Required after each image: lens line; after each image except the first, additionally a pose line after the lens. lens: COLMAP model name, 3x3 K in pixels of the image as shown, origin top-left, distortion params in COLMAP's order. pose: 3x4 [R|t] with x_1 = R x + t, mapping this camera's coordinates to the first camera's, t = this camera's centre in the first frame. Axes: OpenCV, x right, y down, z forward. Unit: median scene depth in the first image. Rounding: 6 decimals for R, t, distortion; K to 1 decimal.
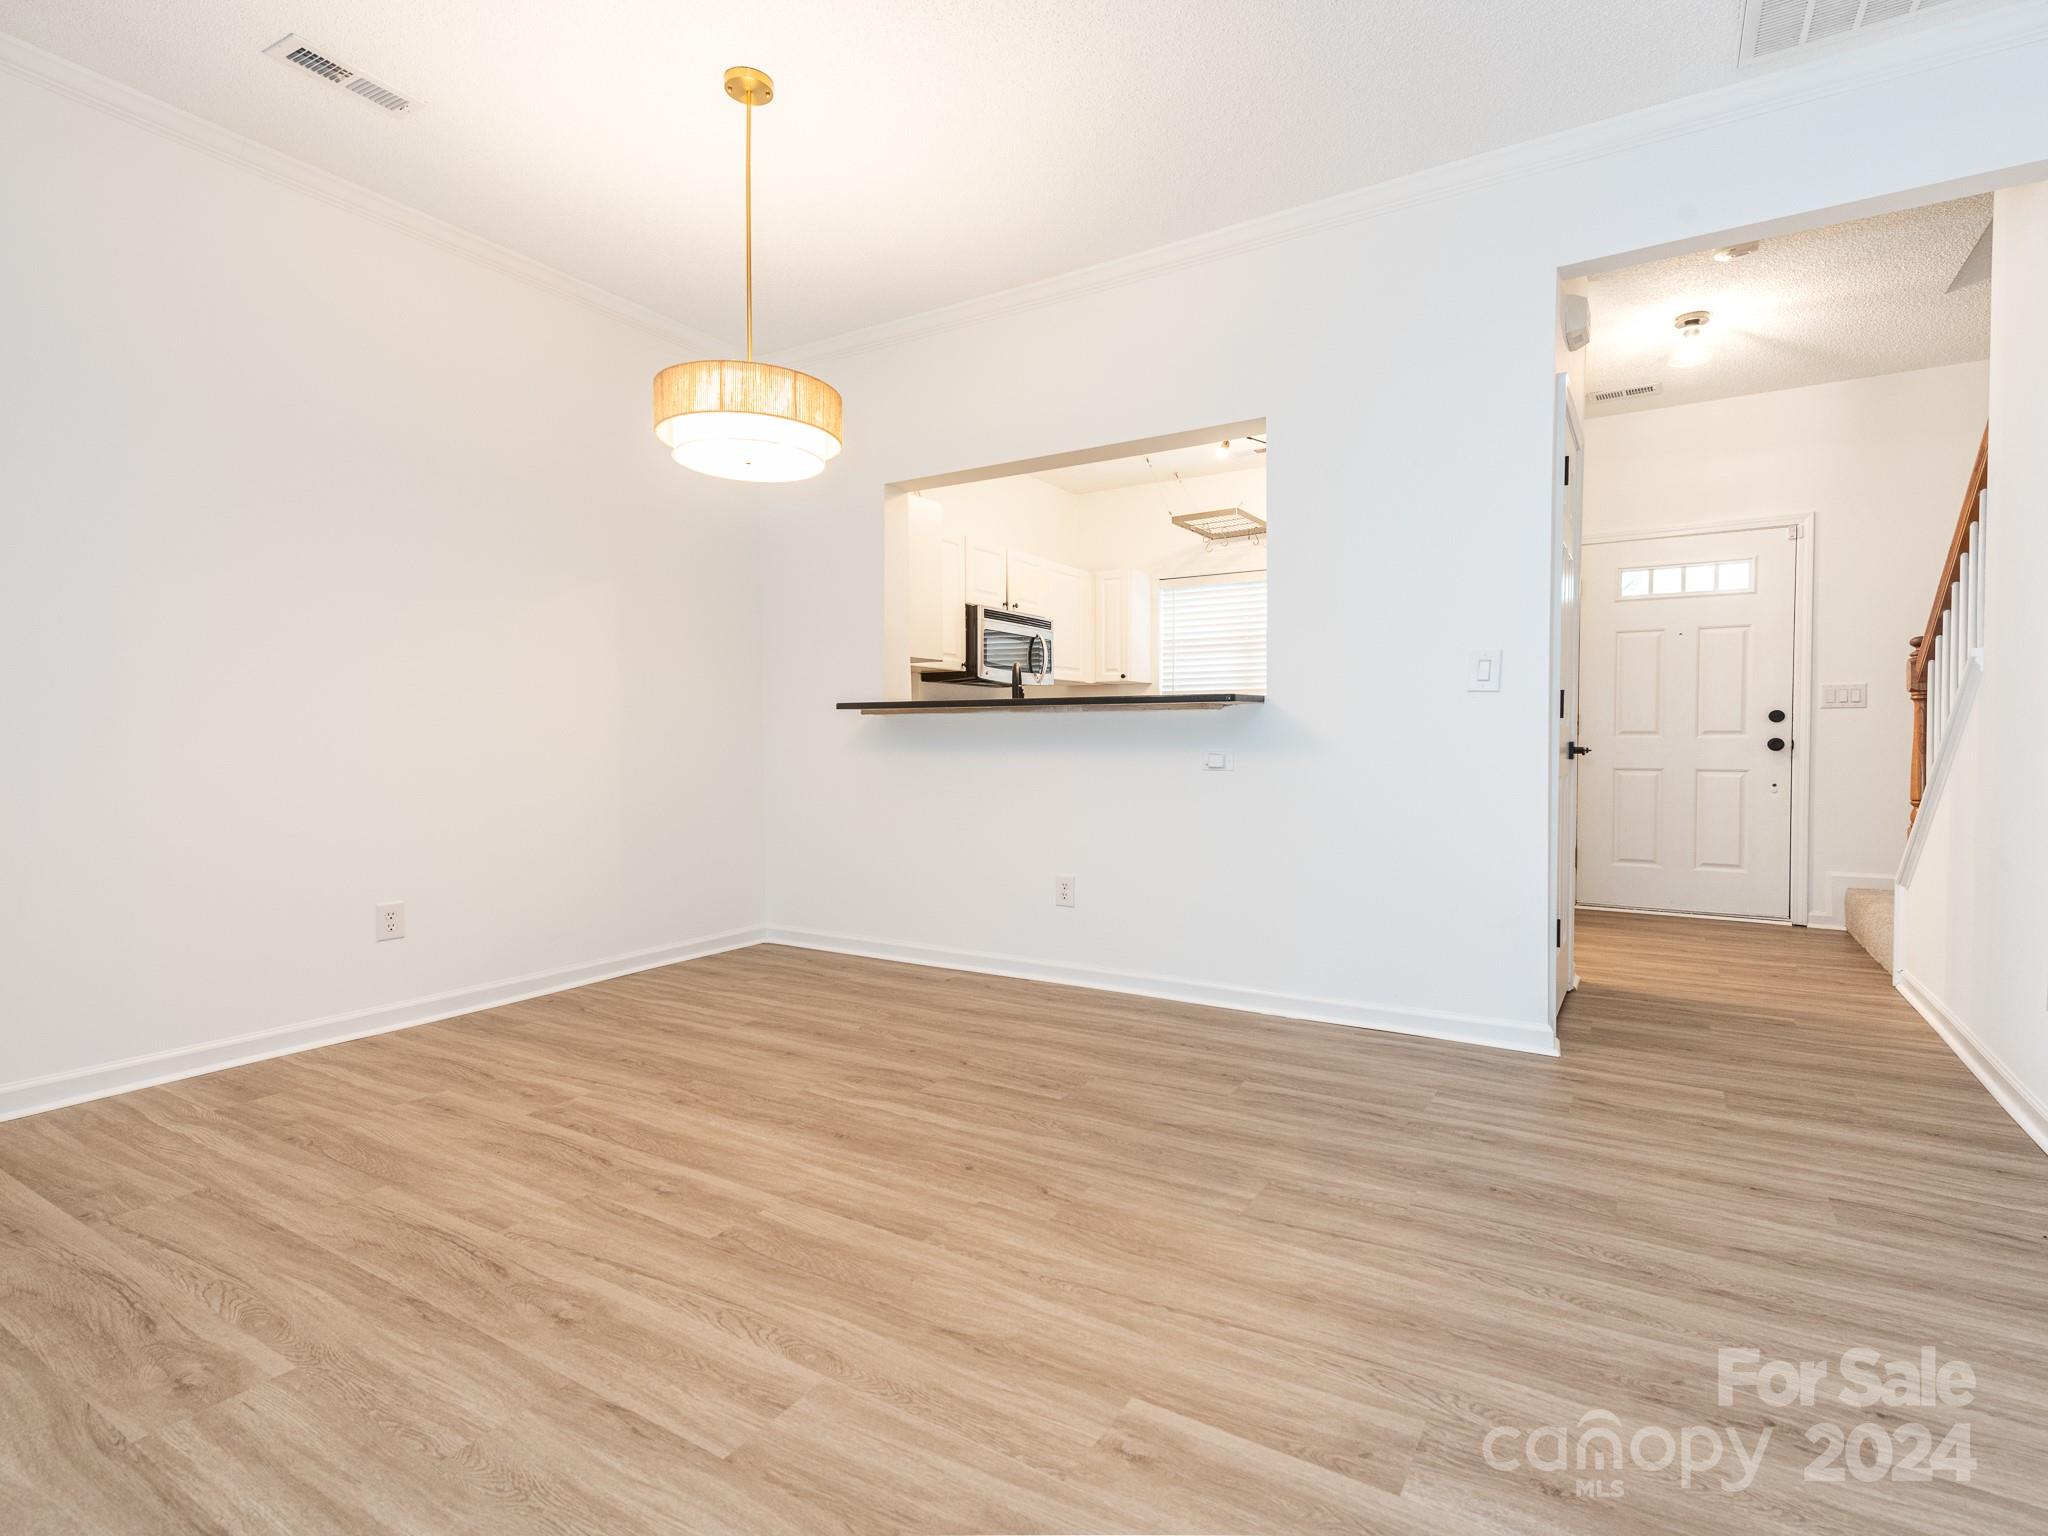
lens RADIAL K [[1019.7, 0, 1047.6], [0, 1019.7, 752.6], [0, 0, 1]] dist [0.013918, -0.008997]
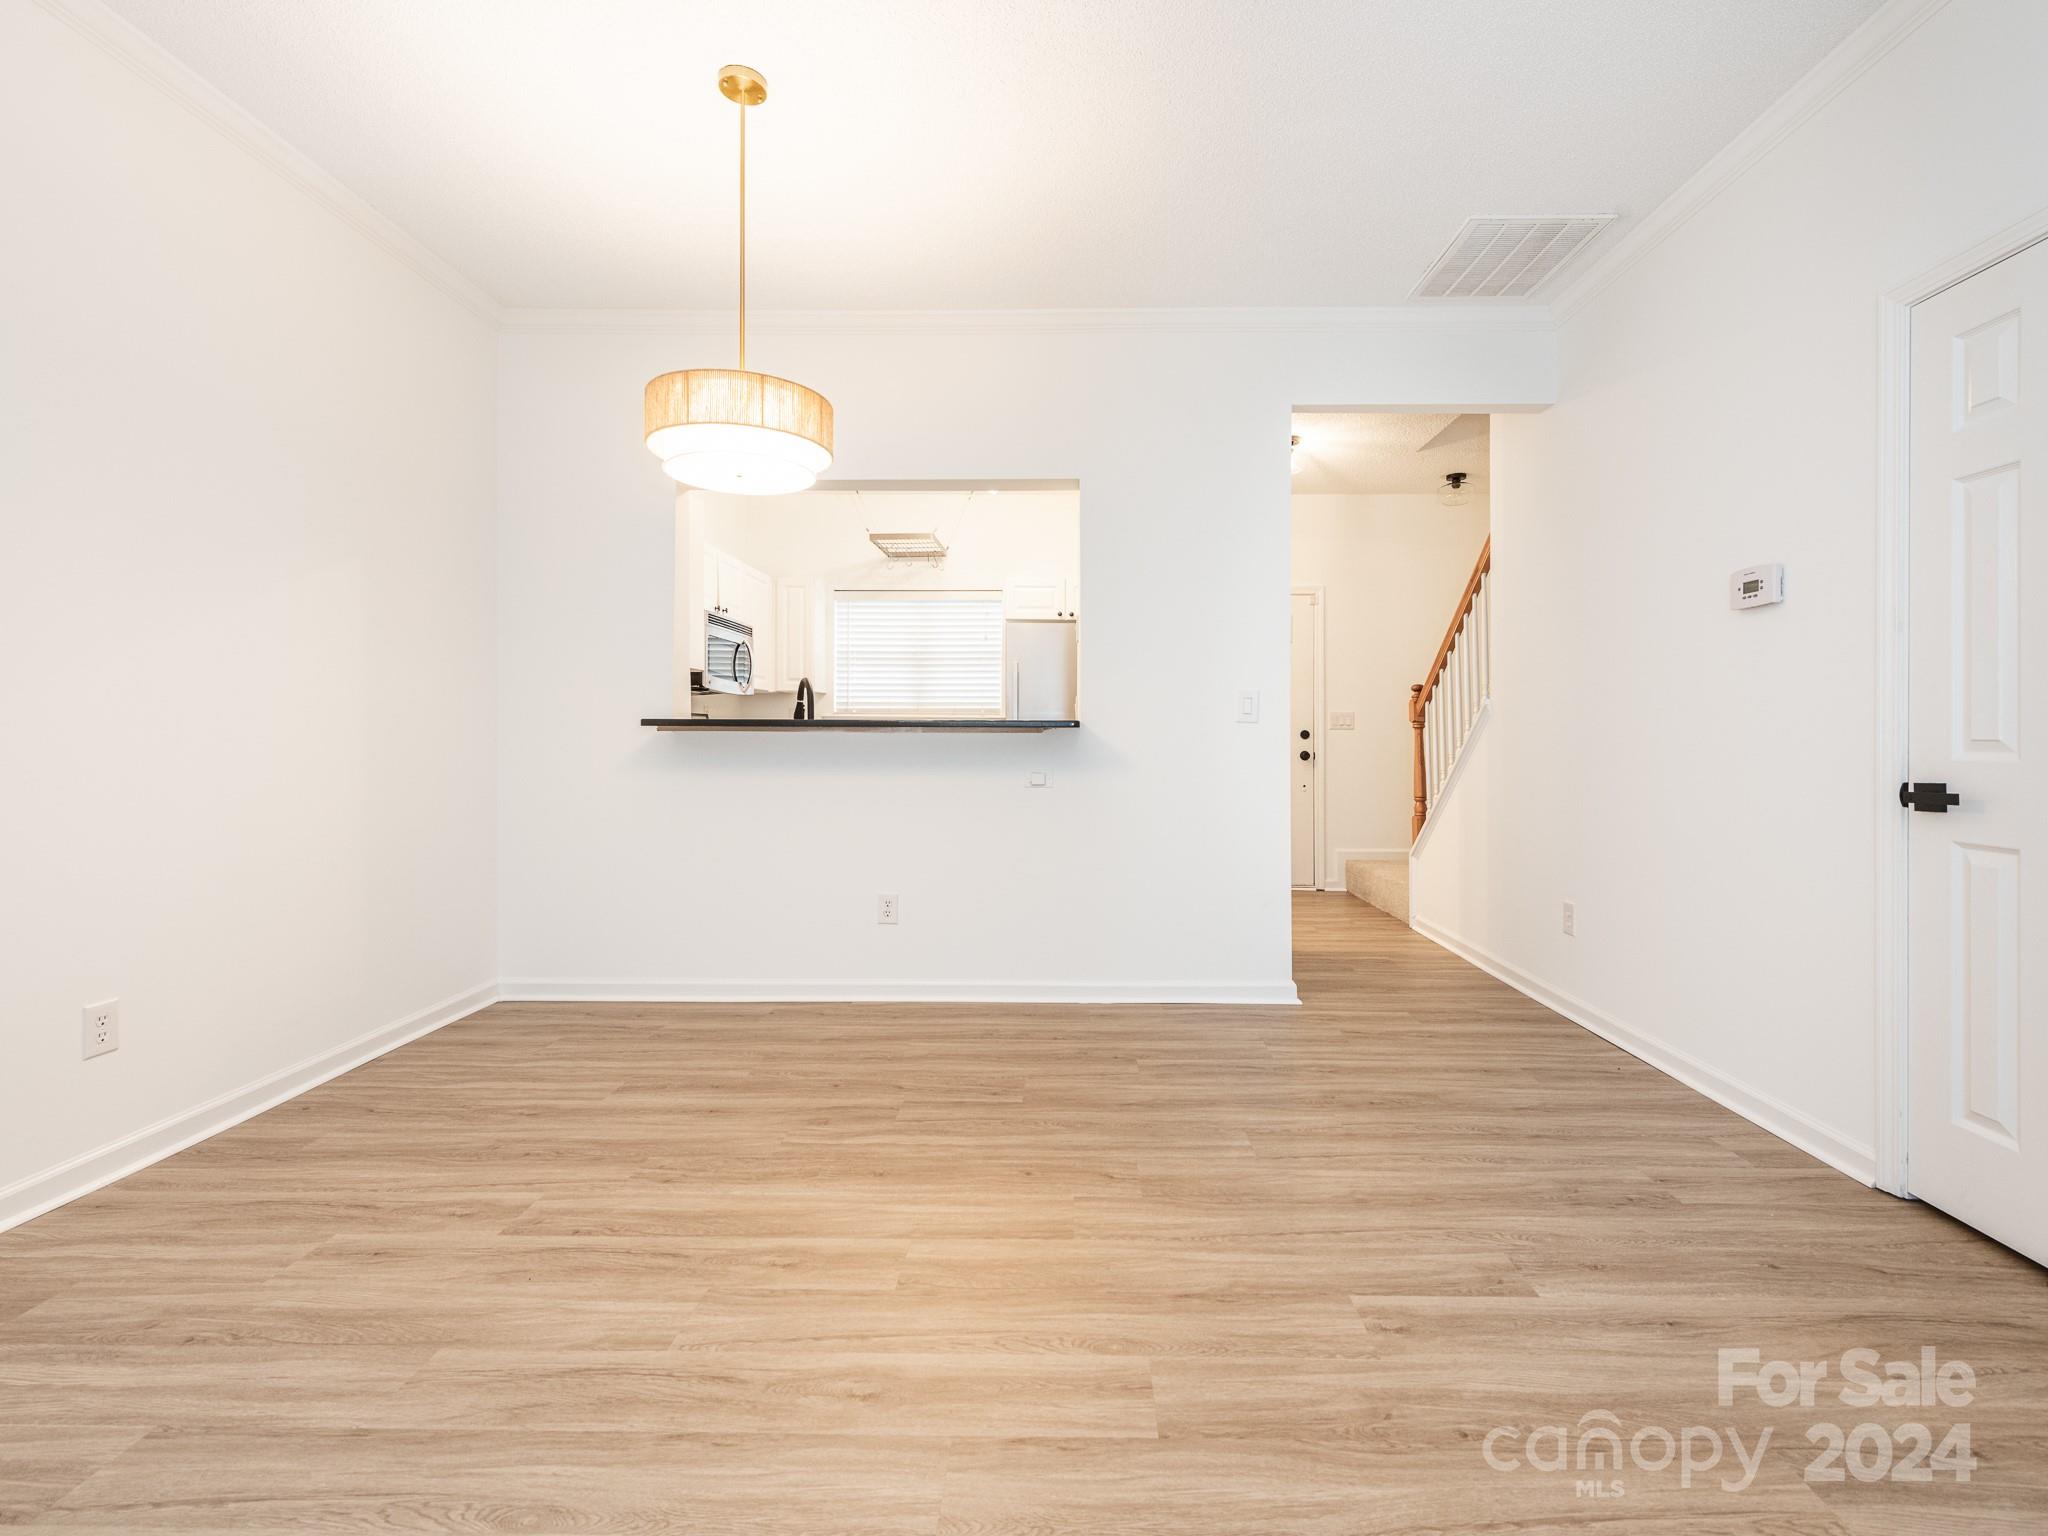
lens RADIAL K [[1019.7, 0, 1024.4], [0, 1019.7, 754.8], [0, 0, 1]] dist [0.013918, -0.008997]
pose [[0.856133, -0.007469, 0.516702, -0.581256], [0.003601, 0.999957, 0.008488, -0.047396], [-0.516743, -0.005407, 0.856123, 0.057820]]
